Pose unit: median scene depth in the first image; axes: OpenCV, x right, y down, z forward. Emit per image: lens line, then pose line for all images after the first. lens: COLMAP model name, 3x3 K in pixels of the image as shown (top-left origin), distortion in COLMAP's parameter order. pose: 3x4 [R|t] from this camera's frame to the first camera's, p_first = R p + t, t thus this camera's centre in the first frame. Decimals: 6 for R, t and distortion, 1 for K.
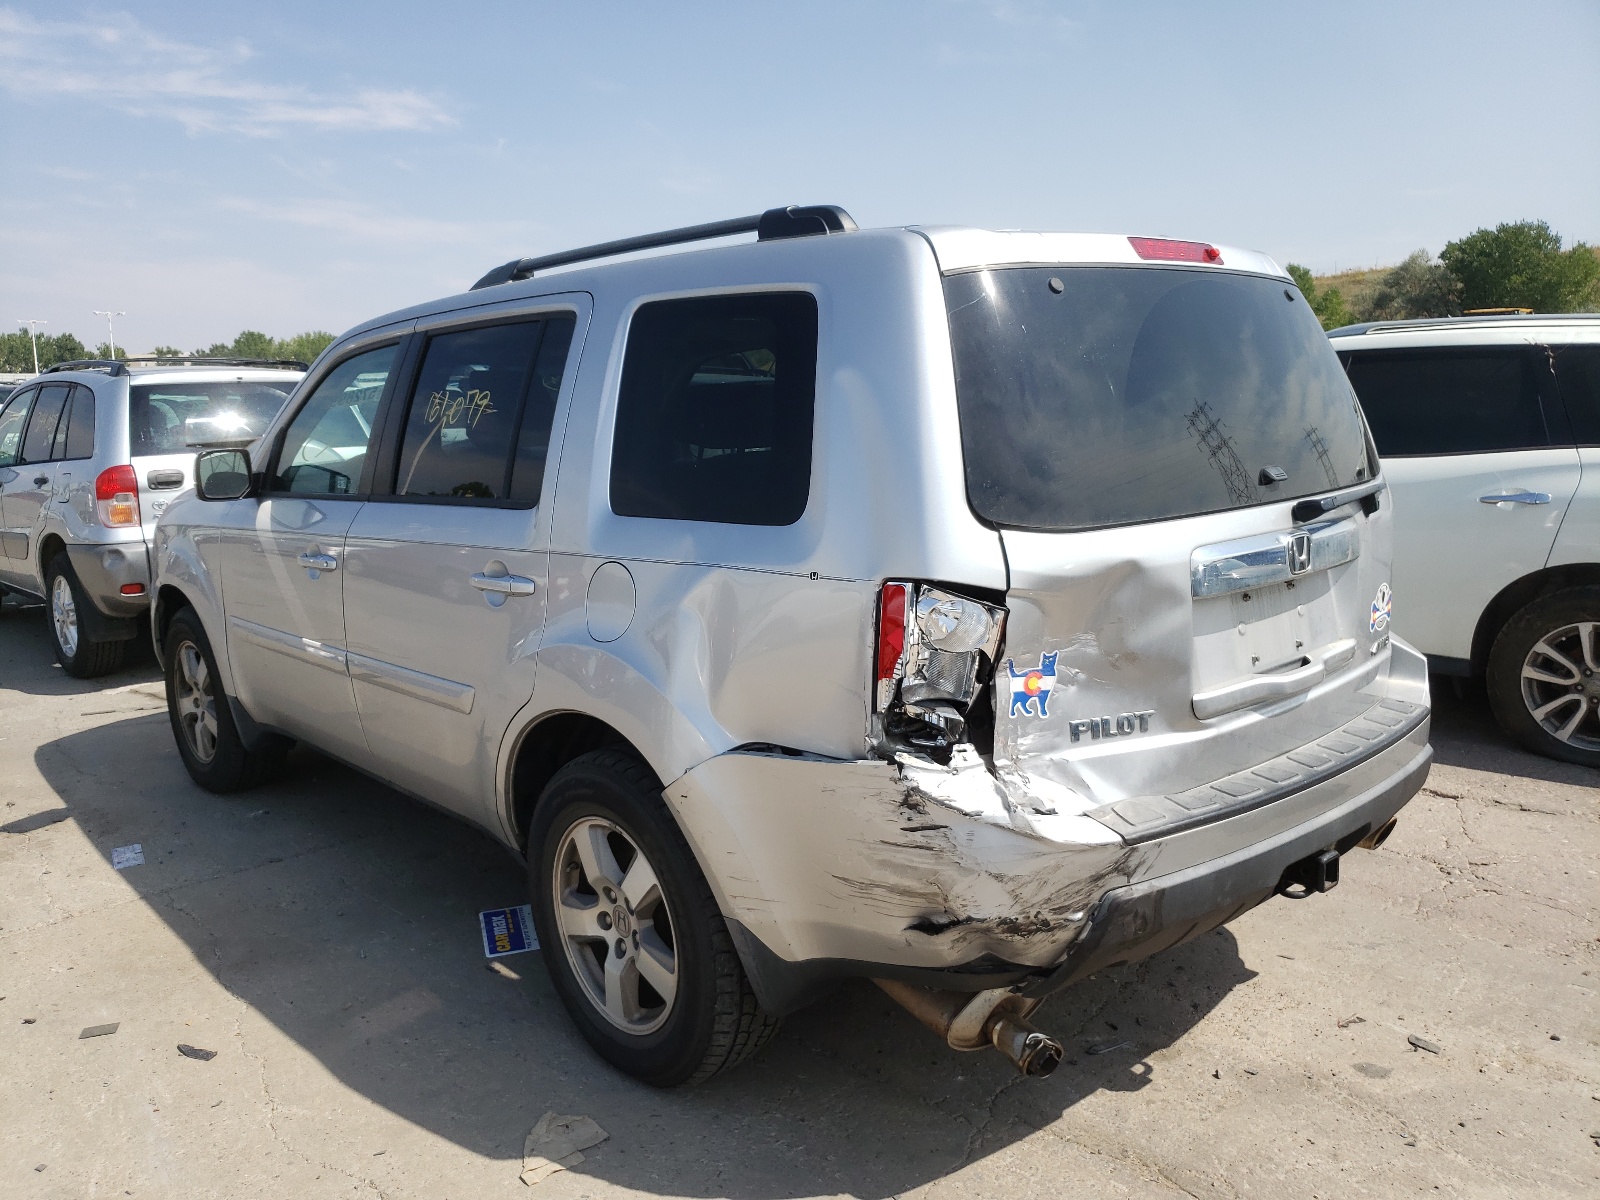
lens RADIAL K [[1174.4, 0, 800.0], [0, 1174.4, 600.0], [0, 0, 1]] dist [-0.002690, -0.007764]
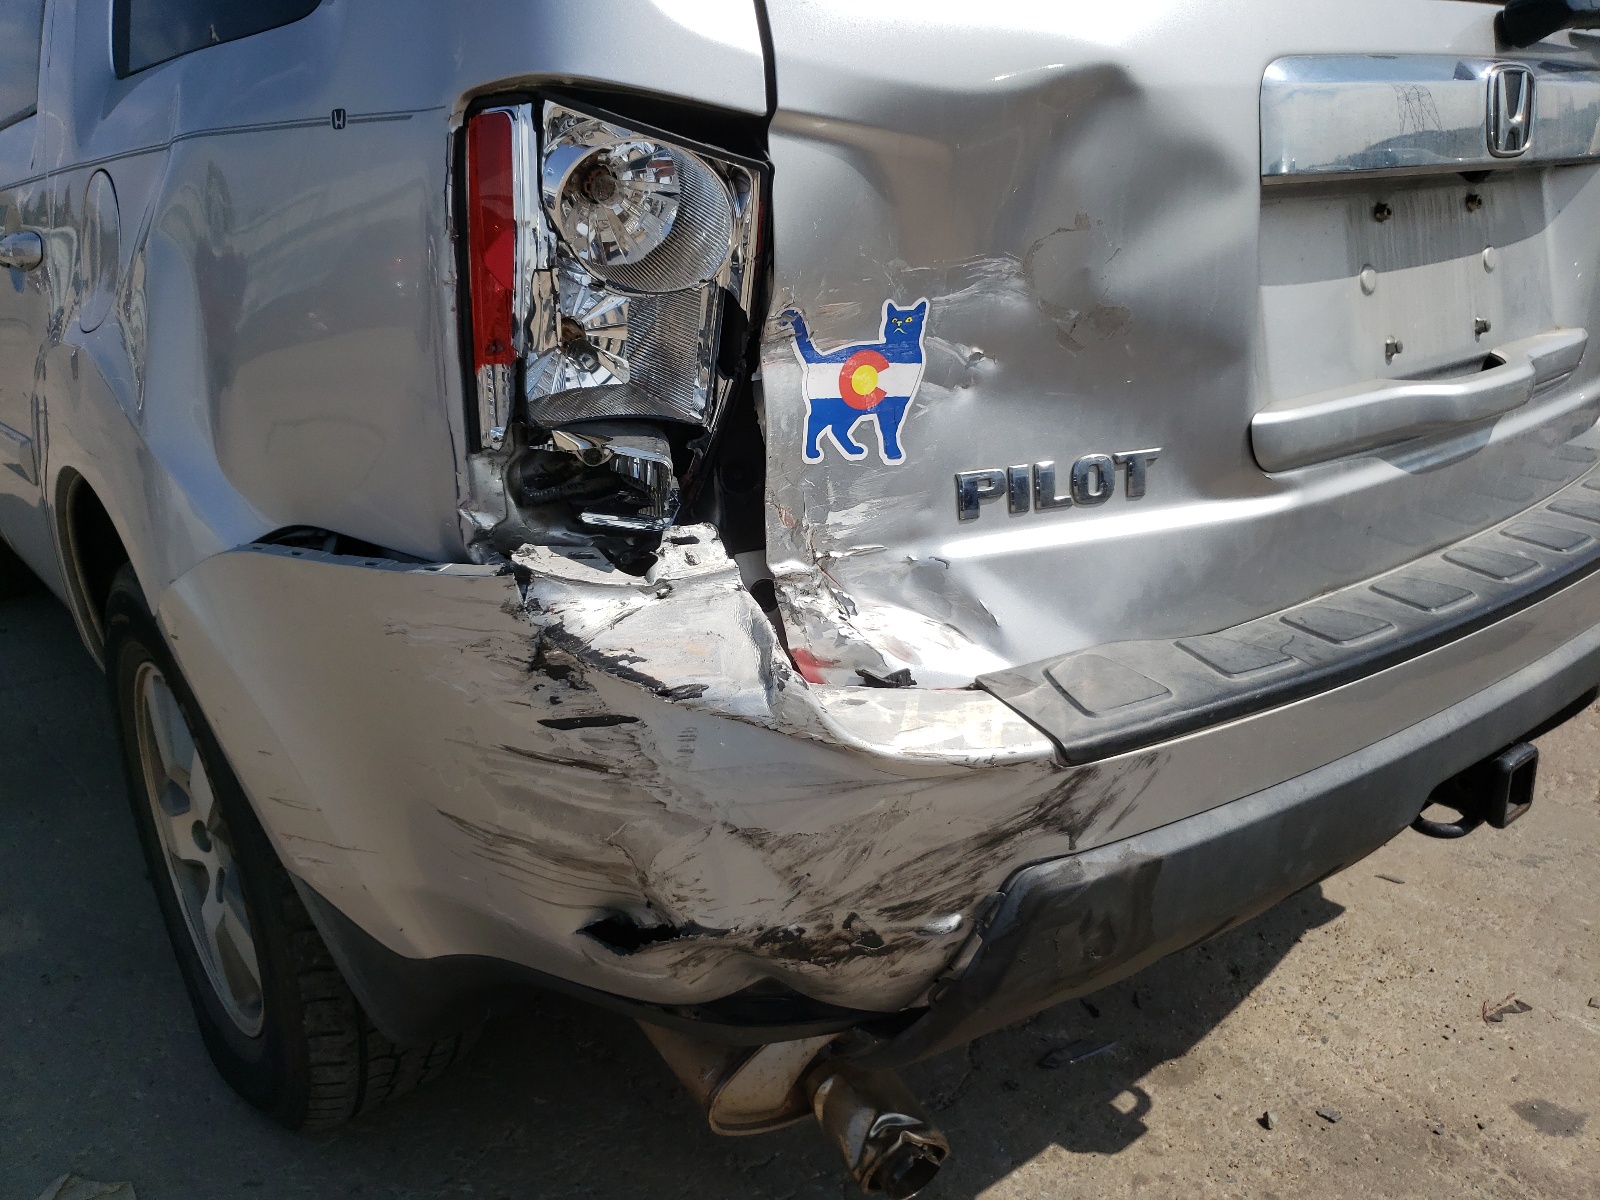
lens RADIAL K [[1174.4, 0, 800.0], [0, 1174.4, 600.0], [0, 0, 1]] dist [-0.002690, -0.007764]
pose [[0.998418, -0.002263, -0.056189, 0.199908], [0.011136, 0.987360, 0.158104, 0.082194], [0.055121, -0.158480, 0.985822, 0.574053]]
